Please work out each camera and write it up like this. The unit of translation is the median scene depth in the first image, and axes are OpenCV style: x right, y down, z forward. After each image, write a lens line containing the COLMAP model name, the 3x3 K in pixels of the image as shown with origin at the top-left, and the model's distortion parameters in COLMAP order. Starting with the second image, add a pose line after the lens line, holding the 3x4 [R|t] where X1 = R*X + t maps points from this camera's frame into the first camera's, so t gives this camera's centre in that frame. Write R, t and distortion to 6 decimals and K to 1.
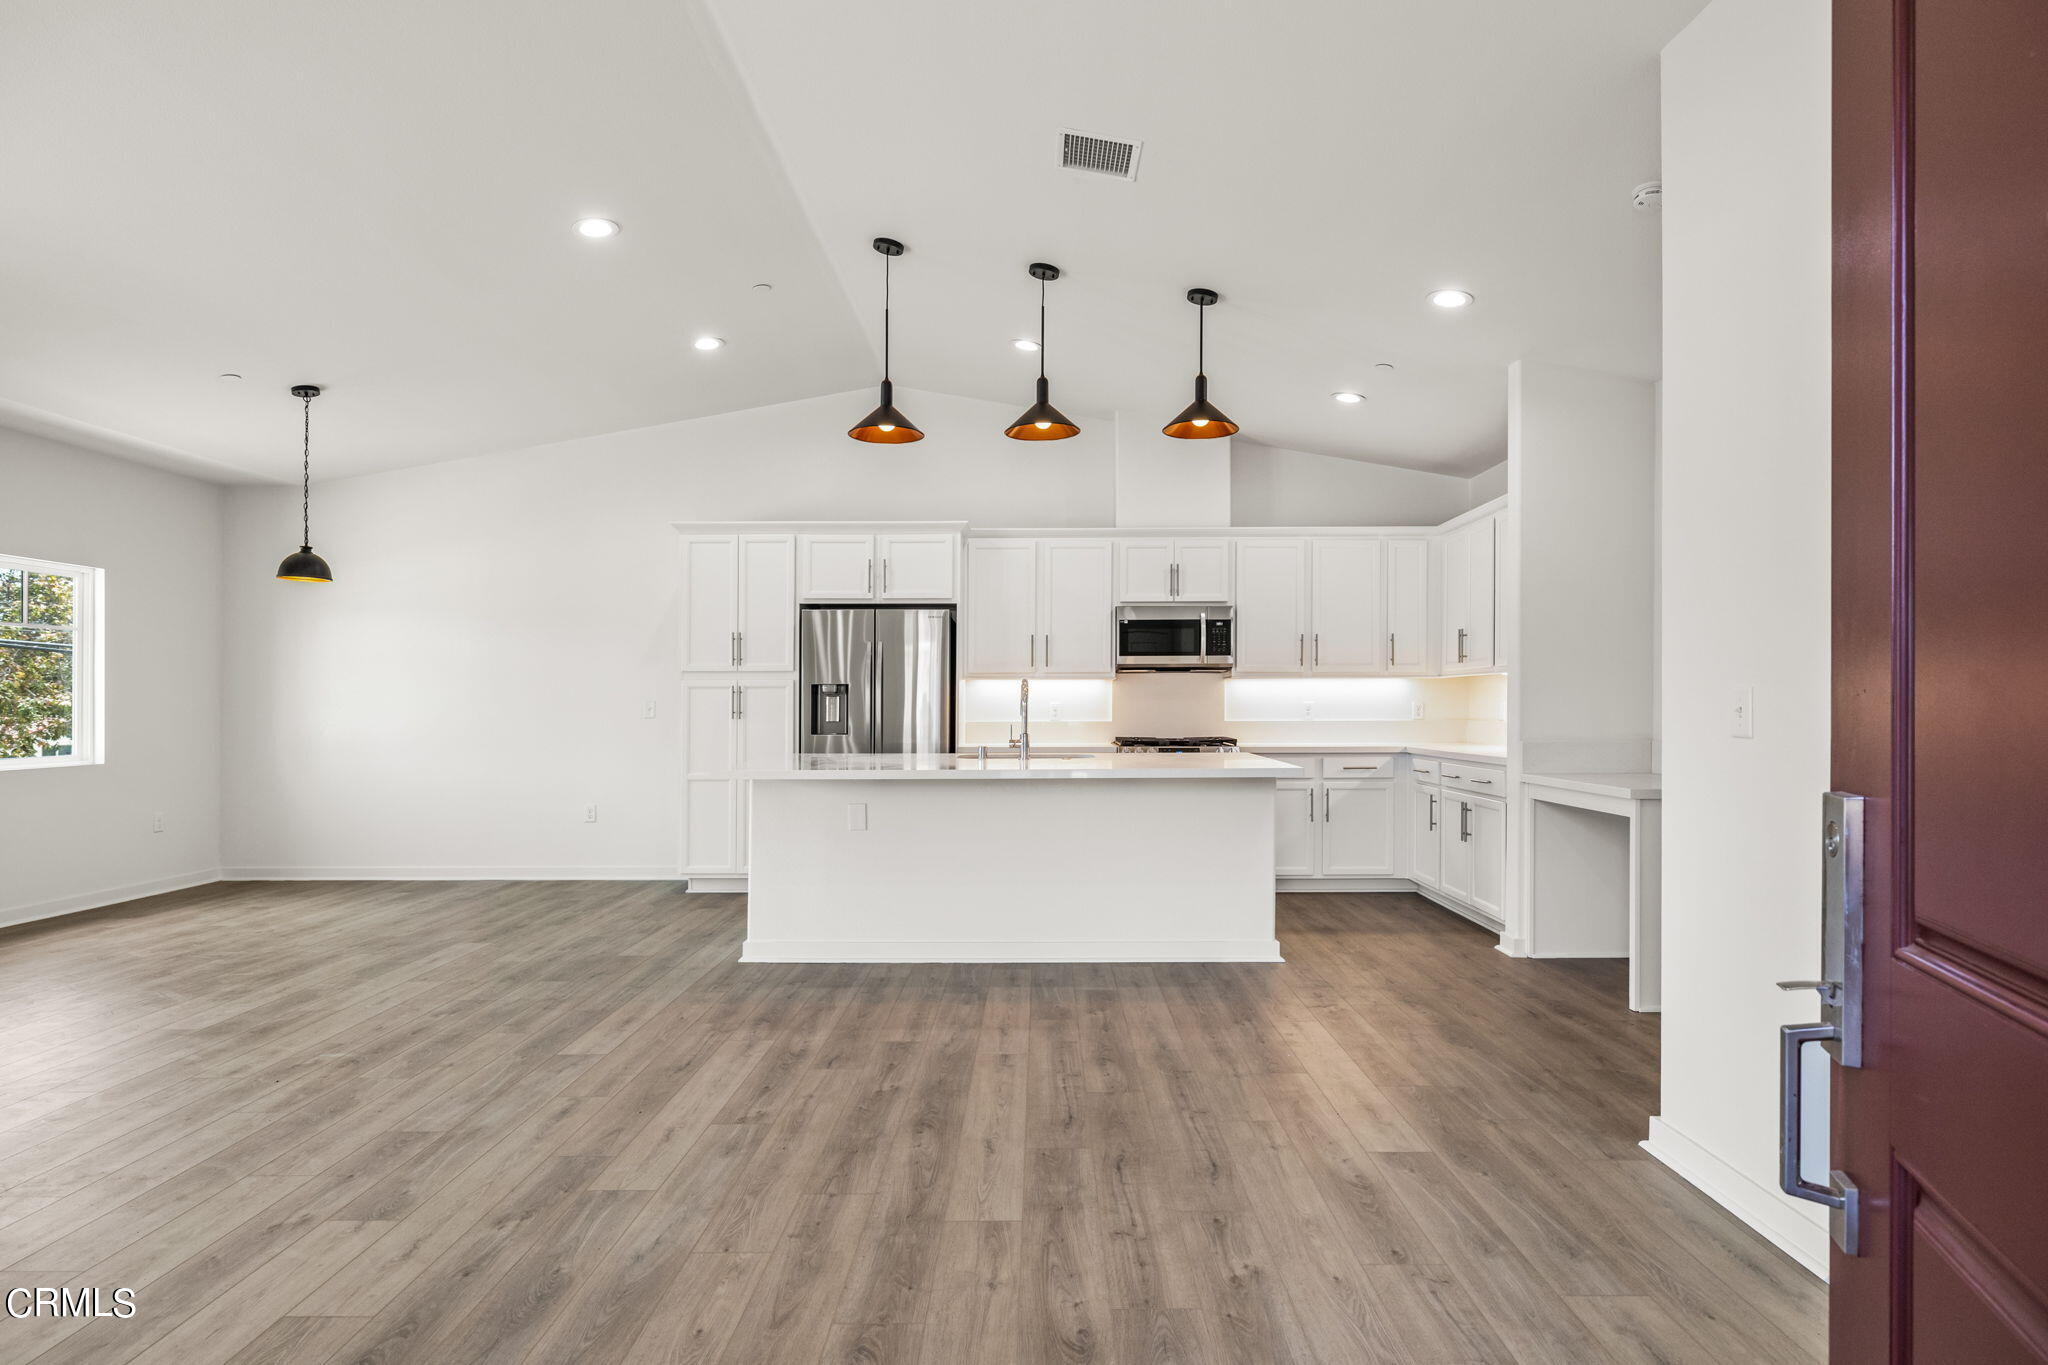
lens RADIAL K [[1118.4, 0, 1032.2], [0, 1118.4, 690.6], [0, 0, 1]] dist [0.001041, 0.001469]
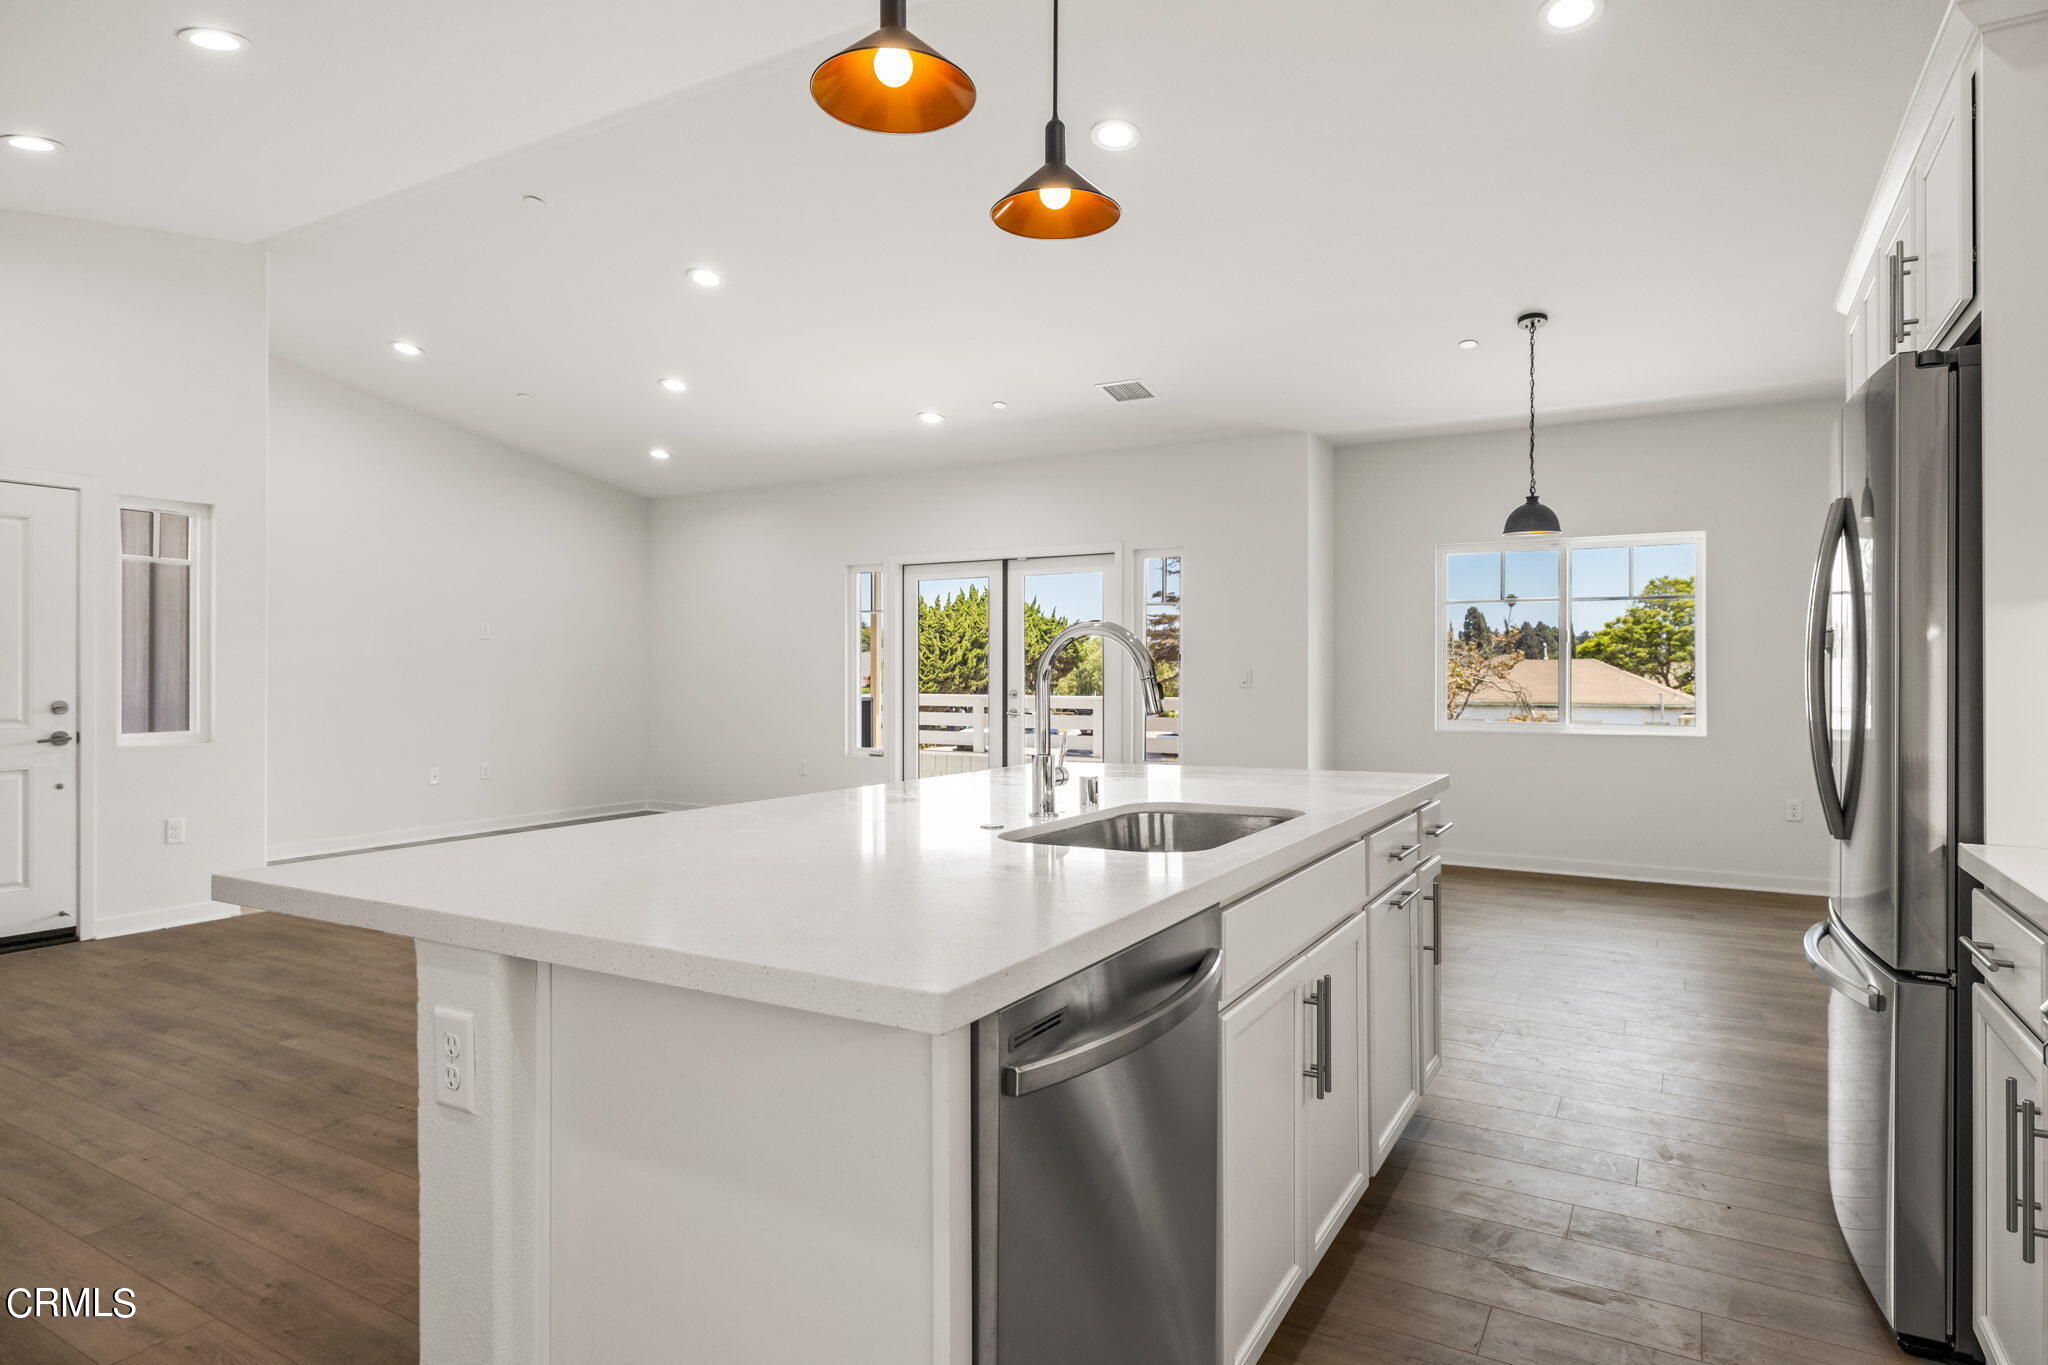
lens RADIAL K [[1127.0, 0, 1016.1], [0, 1127.0, 679.8], [0, 0, 1]] dist [-0.004283, -0.000216]
pose [[-0.495714, 0.008720, -0.868442, 0.381440], [0.013056, 0.999911, 0.002588, 0.009875], [0.868388, -0.010055, -0.495784, 1.266912]]
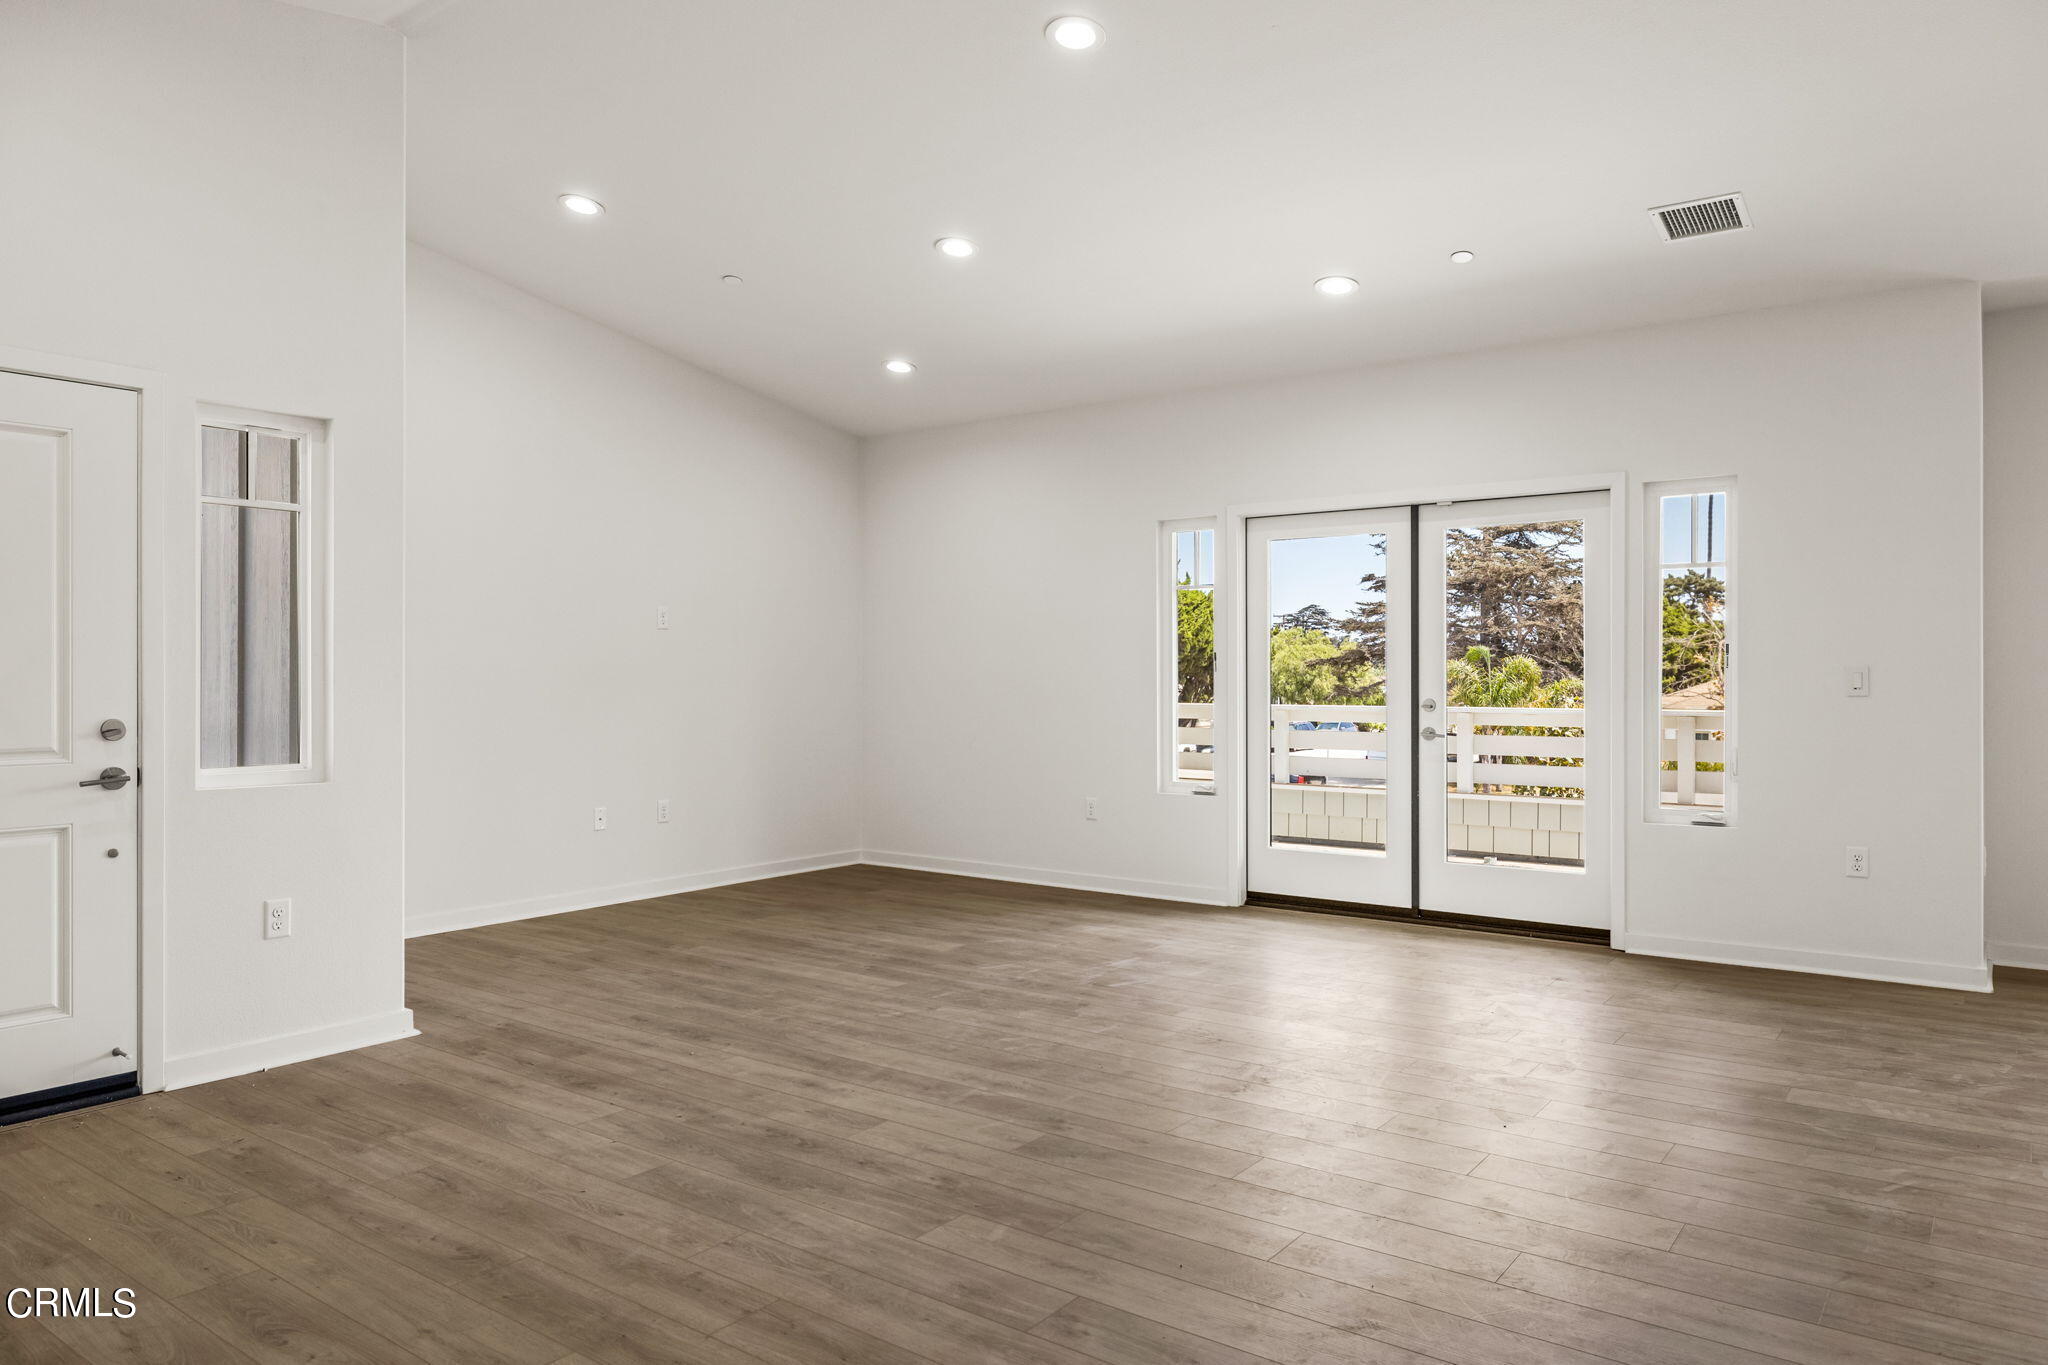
lens RADIAL K [[1320.5, 0, 1013.2], [0, 1320.5, 681.4], [0, 0, 1]] dist [-0.002215, 0.002178]
pose [[-0.594301, 0.008247, -0.804200, 0.238299], [0.014630, 0.999893, -0.000559, 0.006194], [0.804109, -0.012098, -0.594358, 0.900053]]
